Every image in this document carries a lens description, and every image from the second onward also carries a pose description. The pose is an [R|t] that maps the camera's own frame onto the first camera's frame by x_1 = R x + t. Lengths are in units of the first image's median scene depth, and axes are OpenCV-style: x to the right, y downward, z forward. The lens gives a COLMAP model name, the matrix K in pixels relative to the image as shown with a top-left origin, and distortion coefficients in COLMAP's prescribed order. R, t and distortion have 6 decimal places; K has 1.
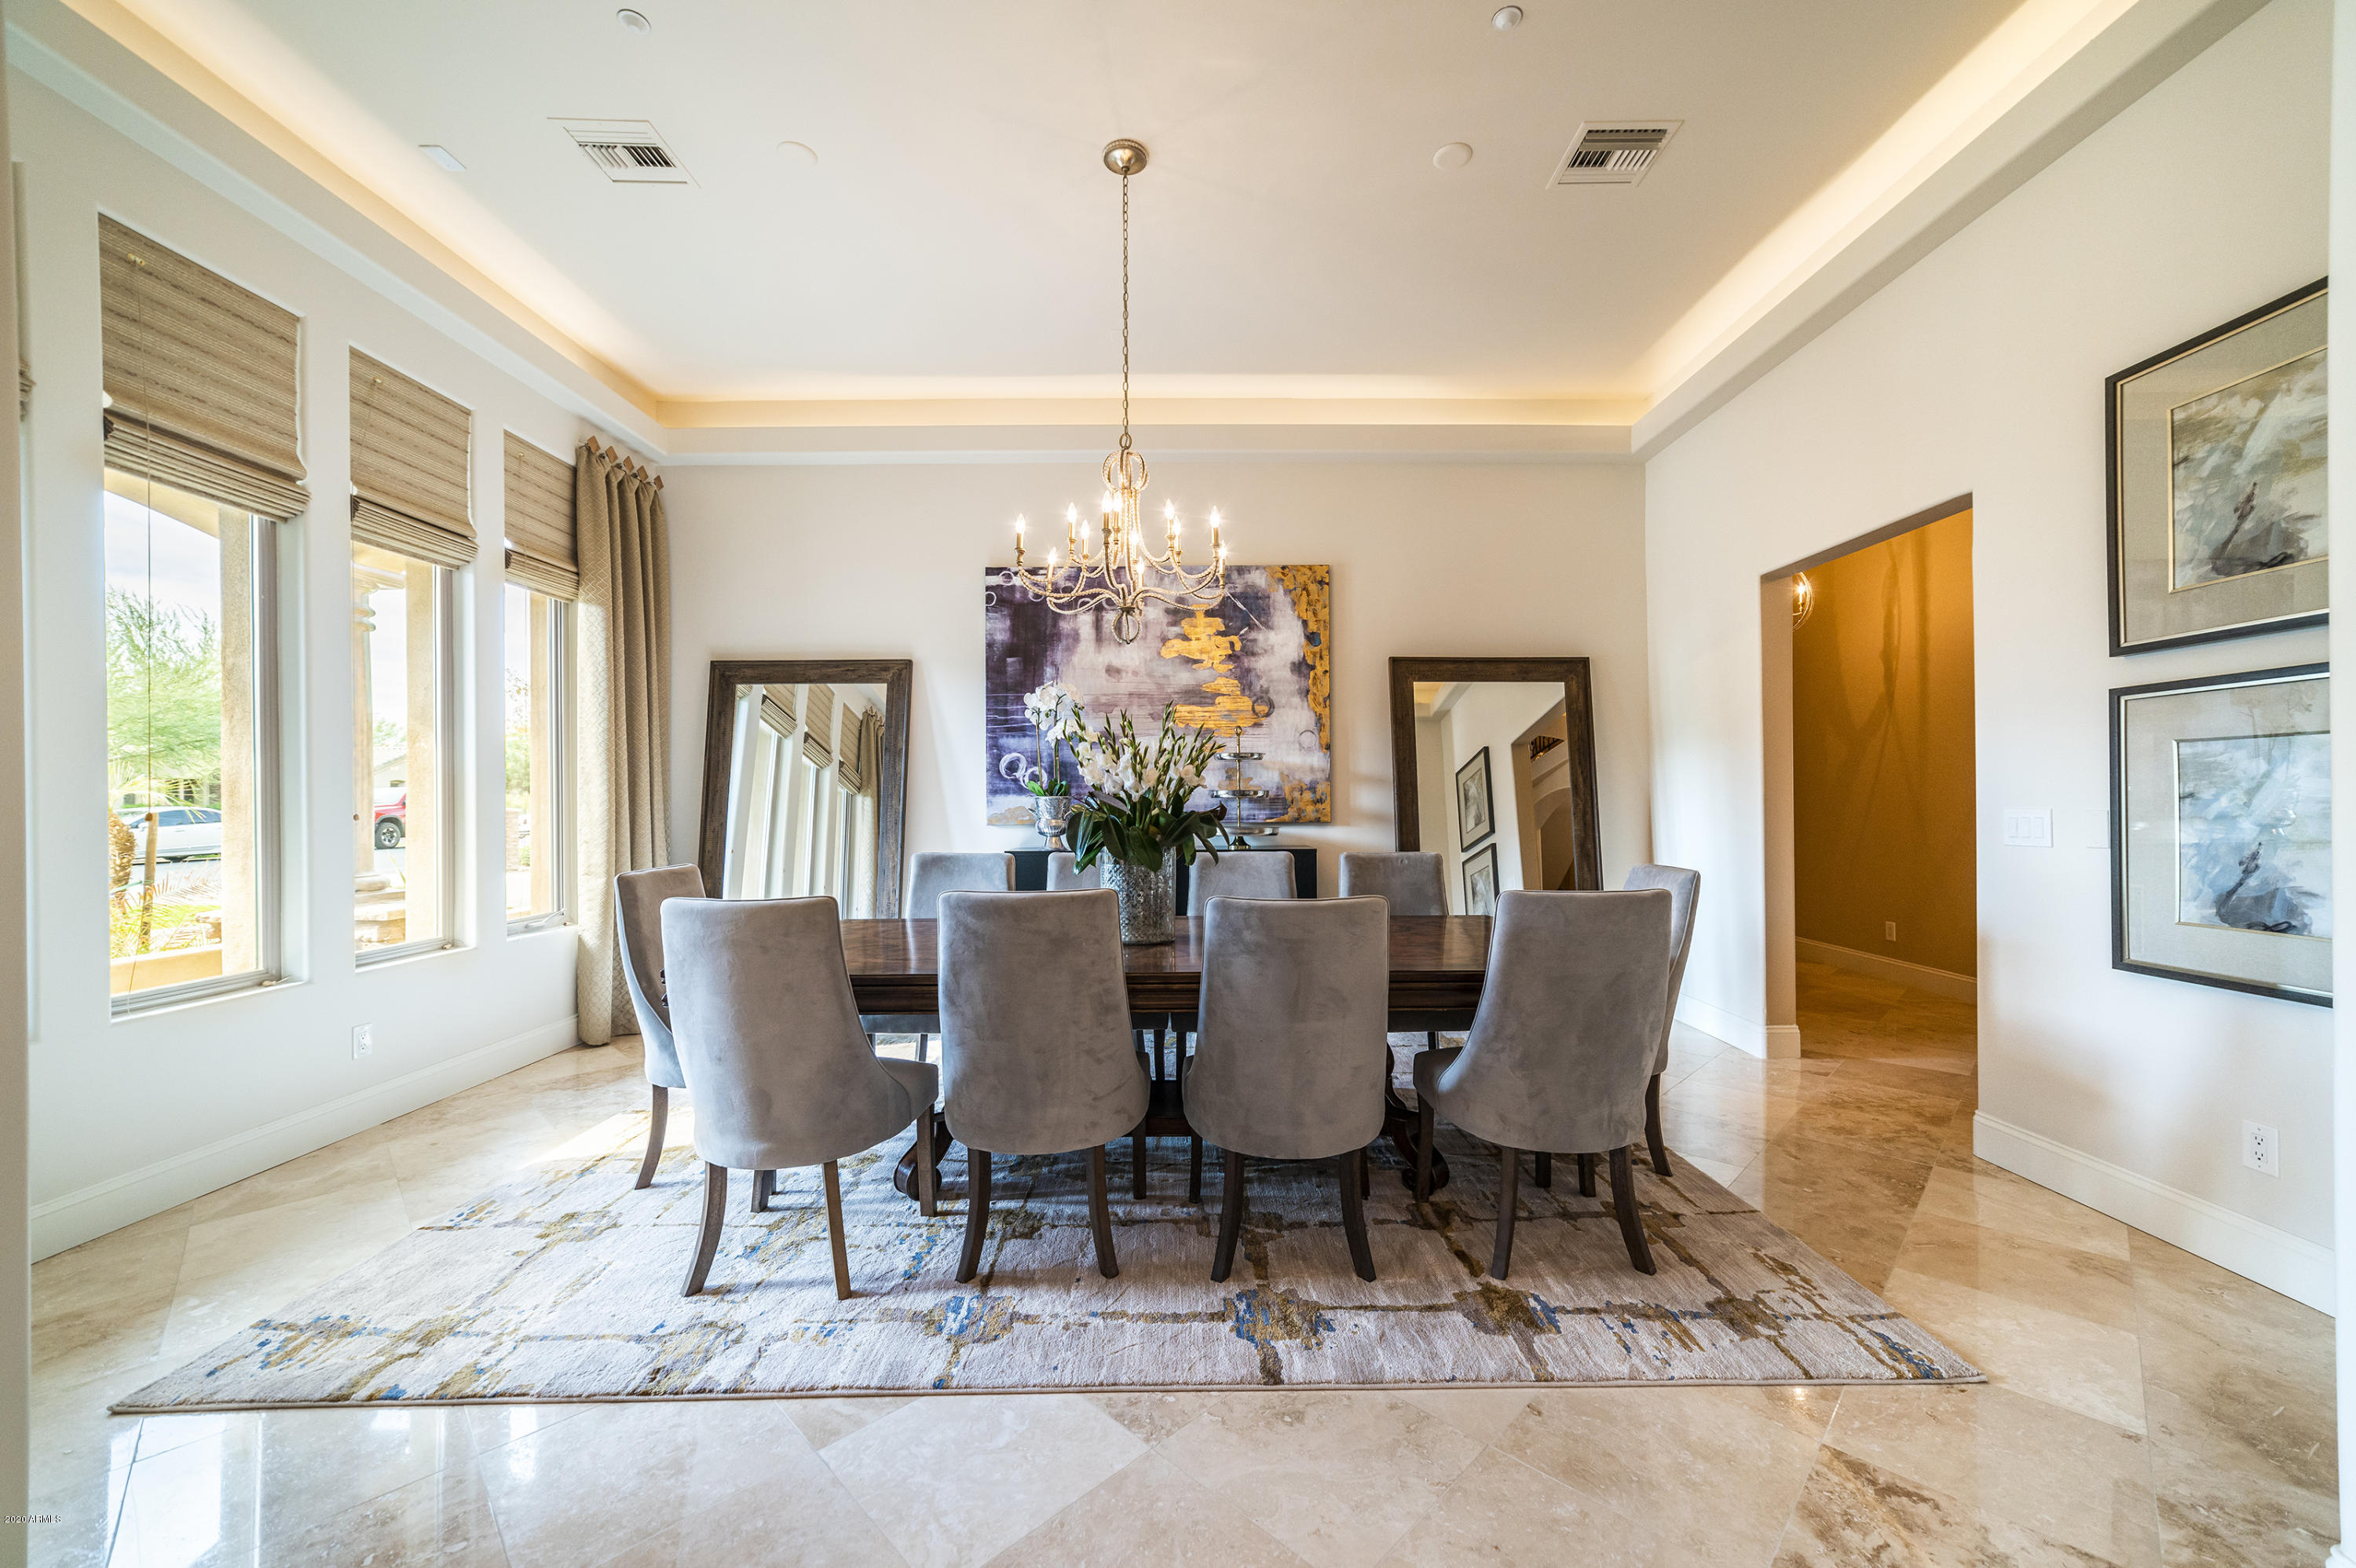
lens RADIAL K [[903.4, 0, 1200.3], [0, 903.4, 800.4], [0, 0, 1]] dist [-0.004567, 0.001469]
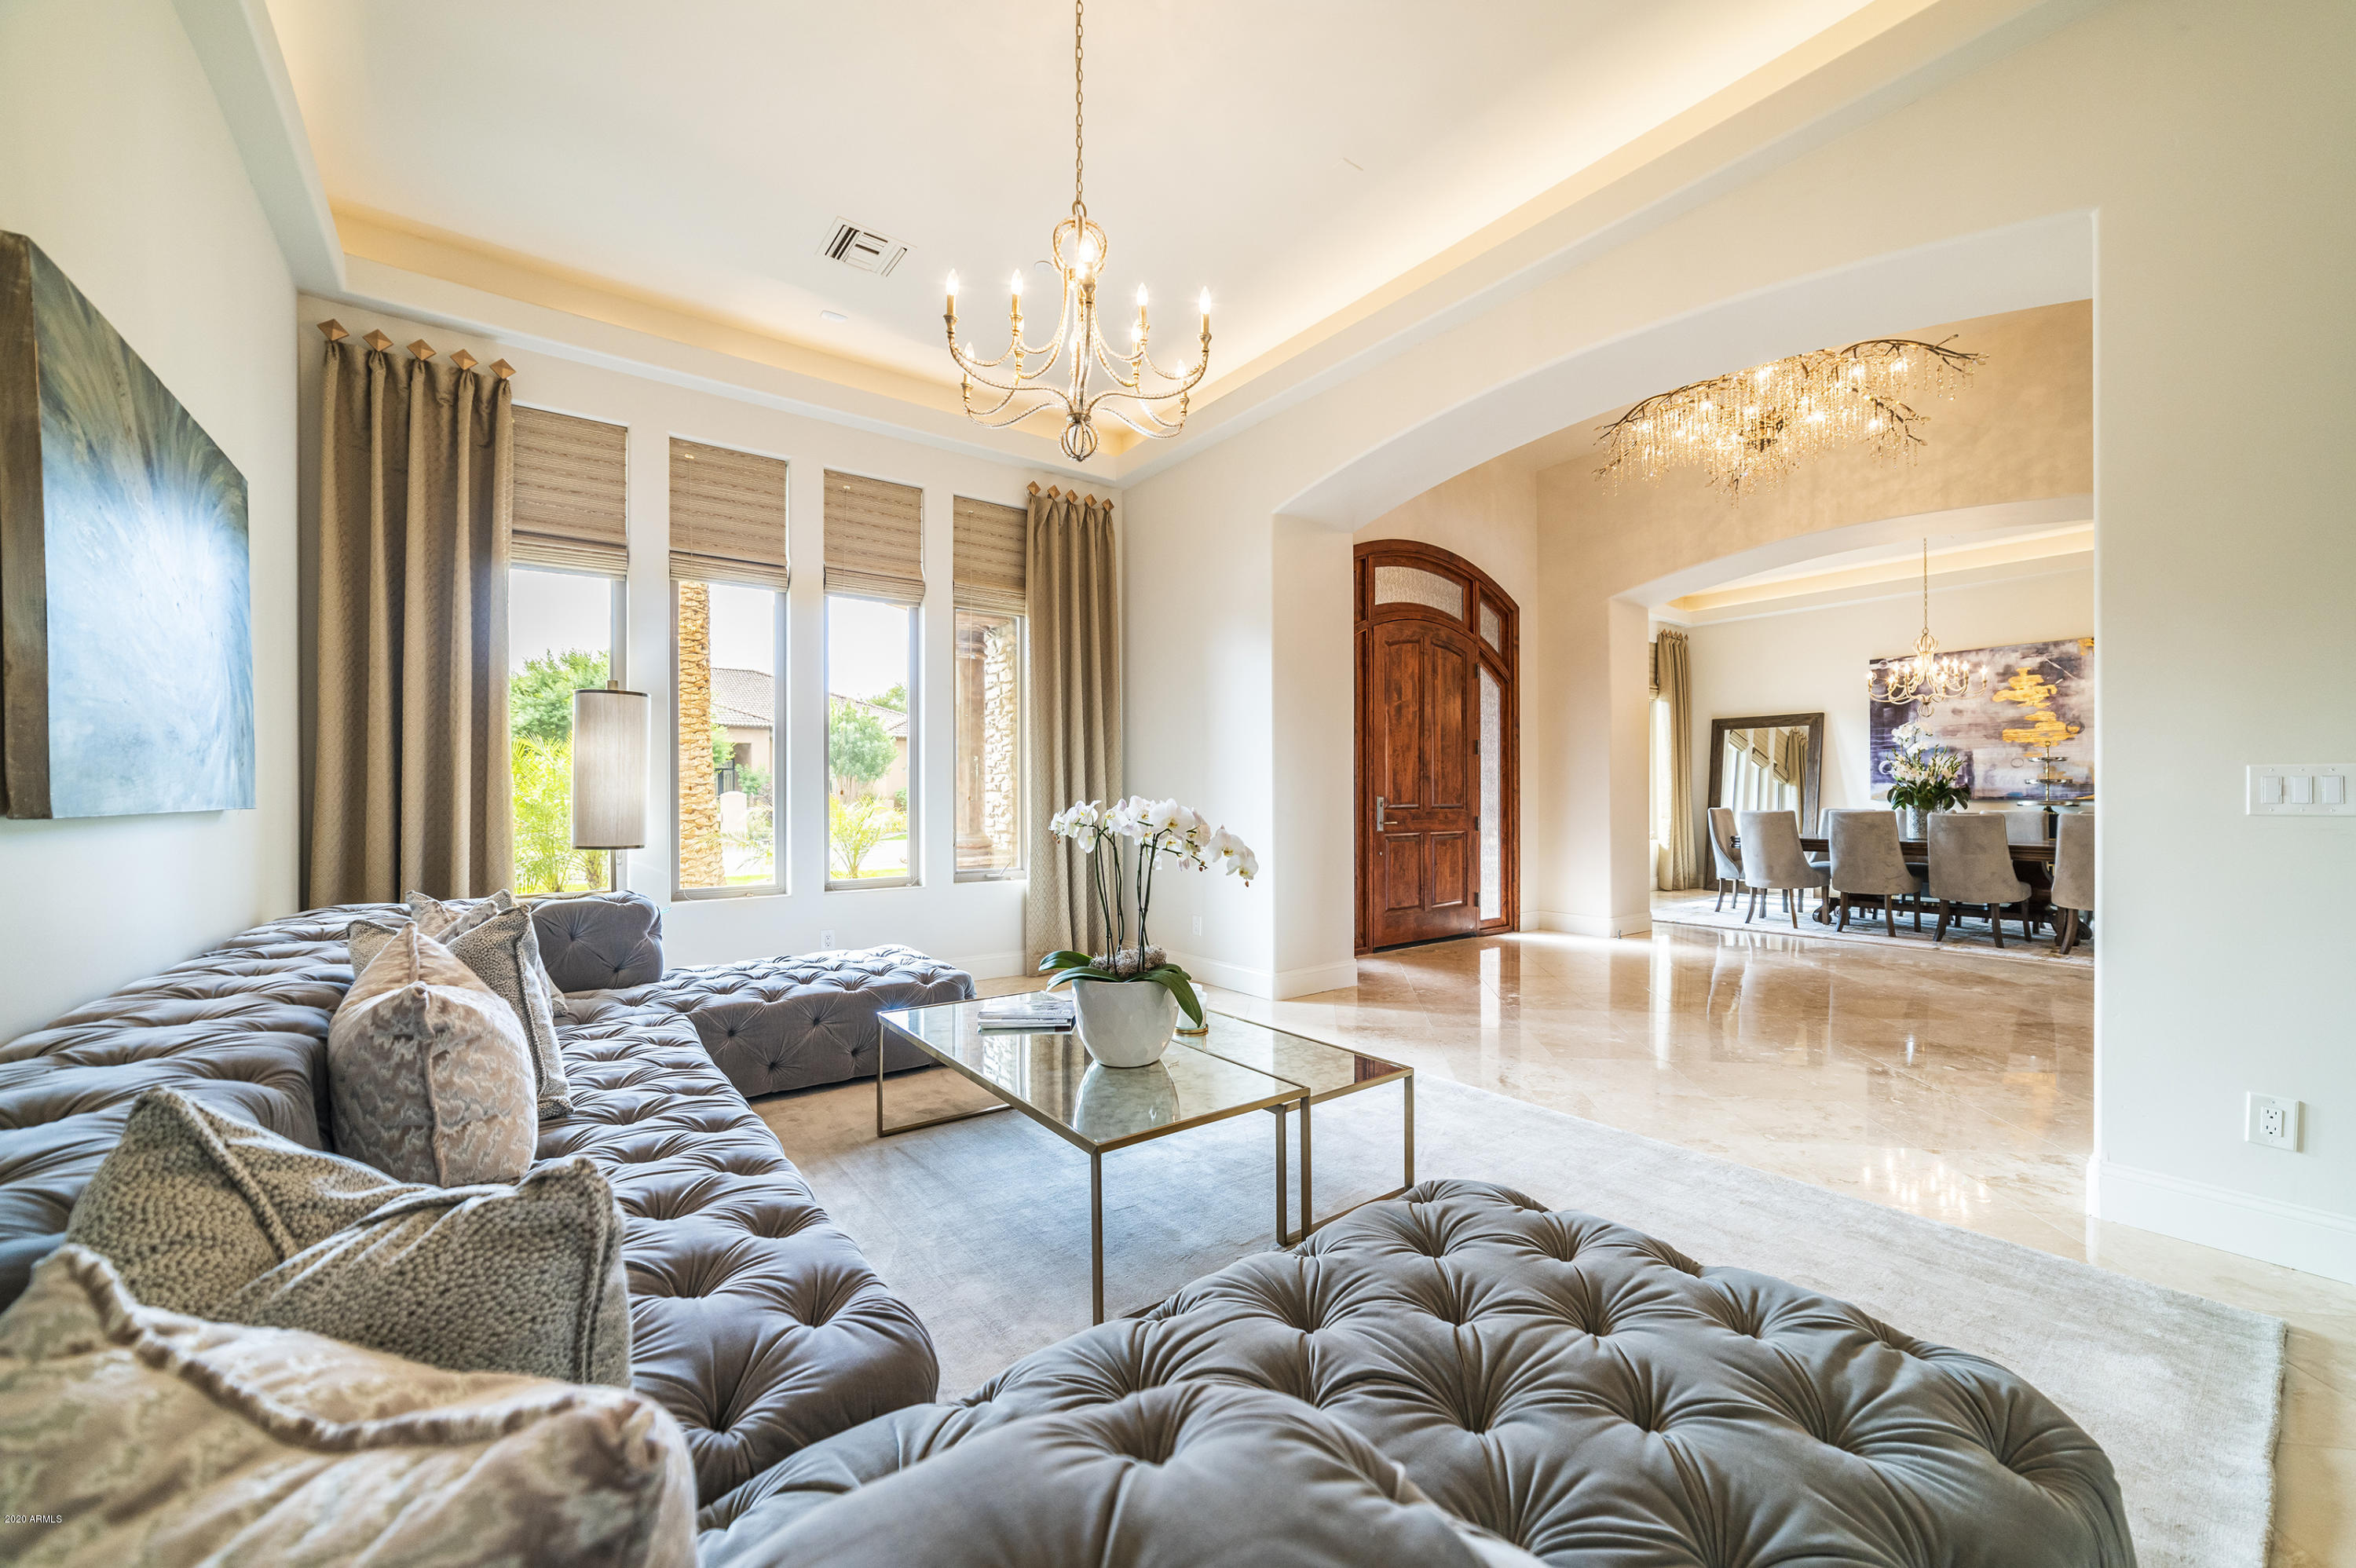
lens RADIAL K [[903.4, 0, 1196.8], [0, 903.4, 785.8], [0, 0, 1]] dist [-0.004567, 0.001469]
pose [[0.601501, -0.002894, -0.798867, 0.504217], [-0.005229, 0.999958, -0.007560, 0.025389], [0.798855, 0.008724, 0.601460, -1.495114]]
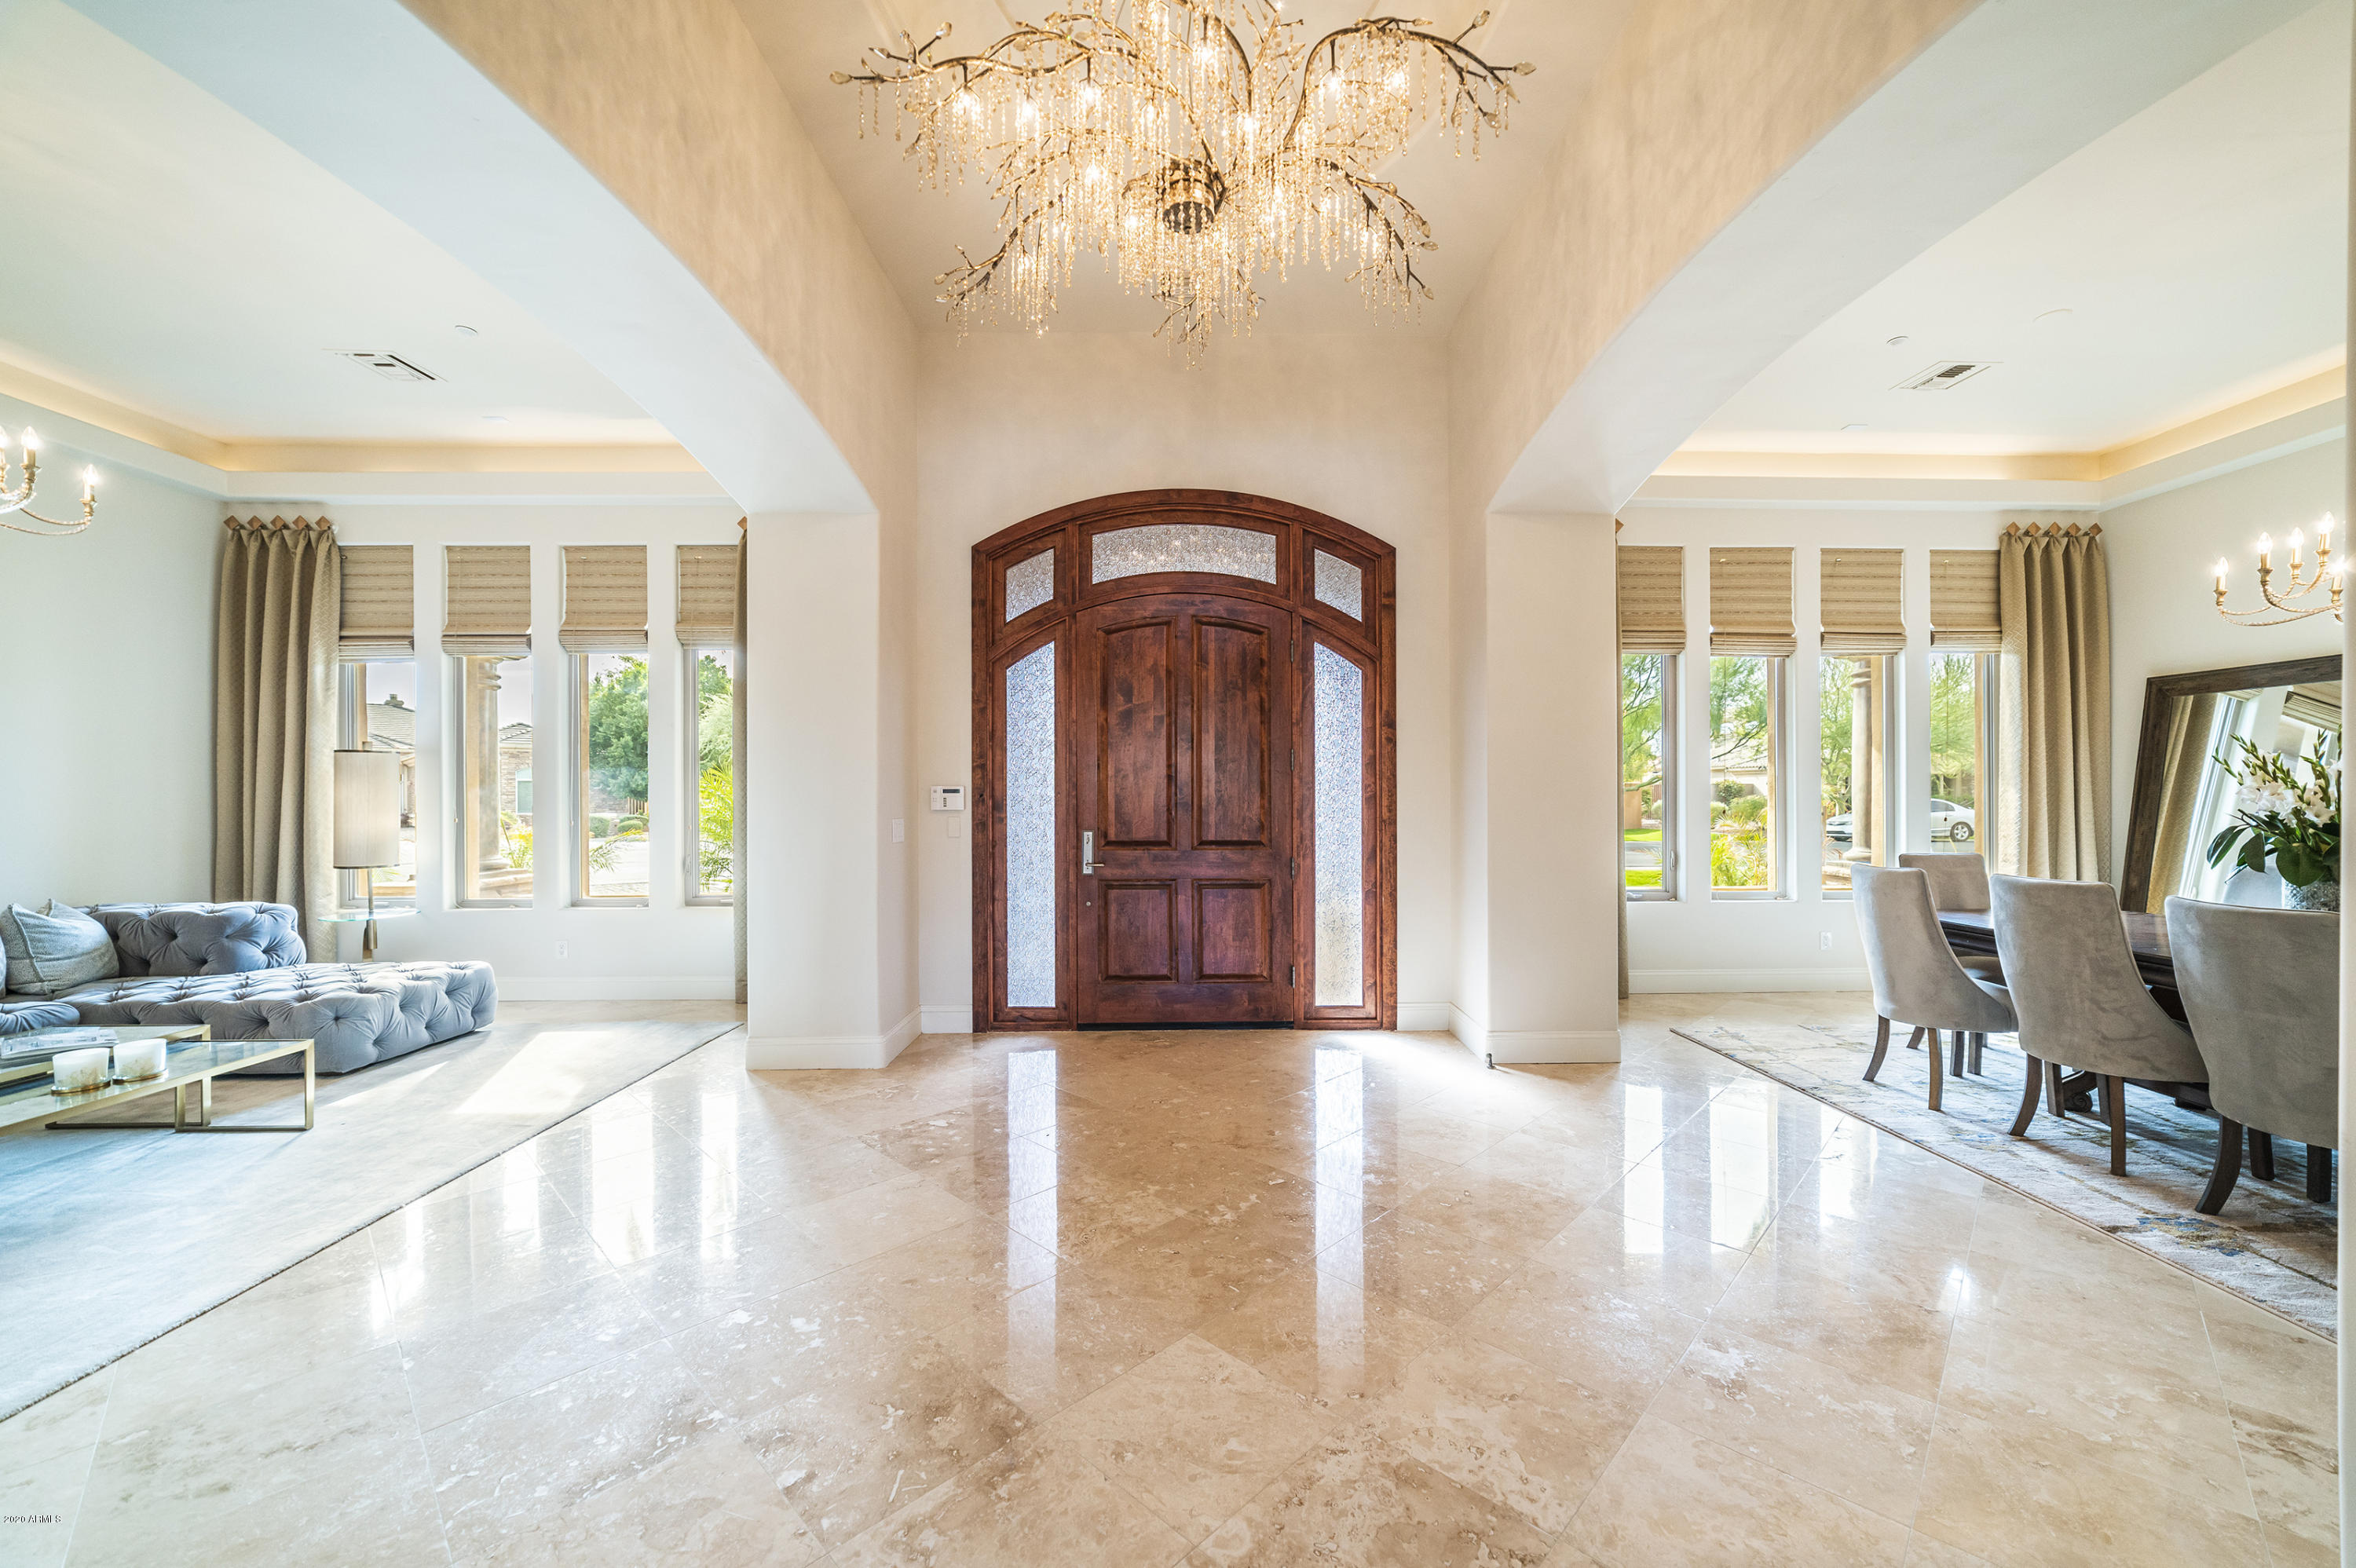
lens RADIAL K [[903.4, 0, 1201.5], [0, 903.4, 793.2], [0, 0, 1]] dist [-0.004567, 0.001469]
pose [[0.016246, 0.001102, -0.999867, 0.655466], [0.001684, 0.999998, 0.001129, -0.021335], [0.999867, -0.001702, 0.016244, -0.200569]]
